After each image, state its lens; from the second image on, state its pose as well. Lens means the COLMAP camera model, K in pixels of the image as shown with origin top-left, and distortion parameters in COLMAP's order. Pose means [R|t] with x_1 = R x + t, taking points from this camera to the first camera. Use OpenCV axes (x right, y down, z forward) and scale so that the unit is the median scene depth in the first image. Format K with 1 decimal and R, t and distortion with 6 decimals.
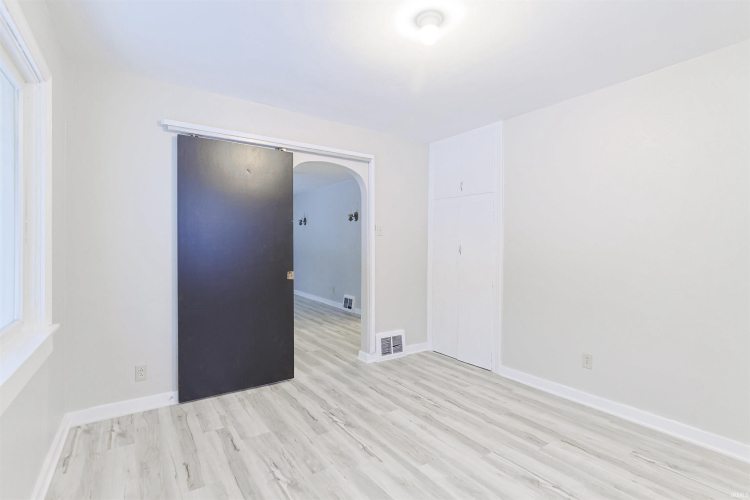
lens RADIAL K [[367.9, 0, 379.9], [0, 367.9, 246.5], [0, 0, 1]] dist [-0.011524, 0.006024]
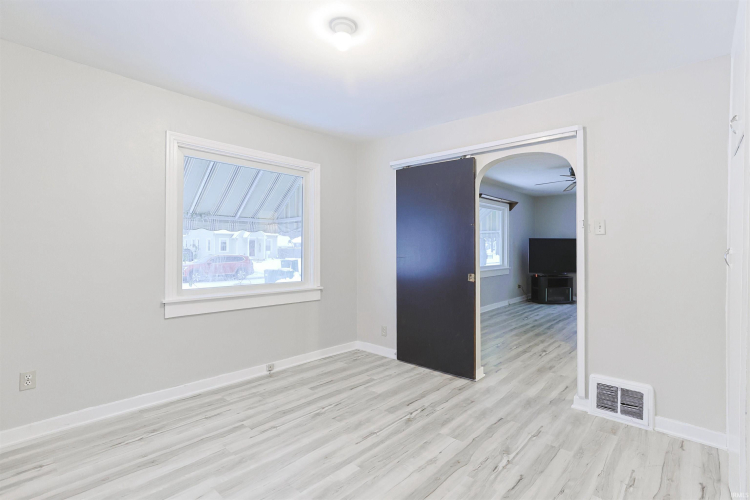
lens RADIAL K [[367.9, 0, 378.0], [0, 367.9, 249.9], [0, 0, 1]] dist [-0.011524, 0.006024]
pose [[0.212383, 0.003778, -0.977179, 0.823483], [-0.006892, 0.999973, 0.002368, 0.000614], [0.977162, 0.006232, 0.212404, 0.622955]]
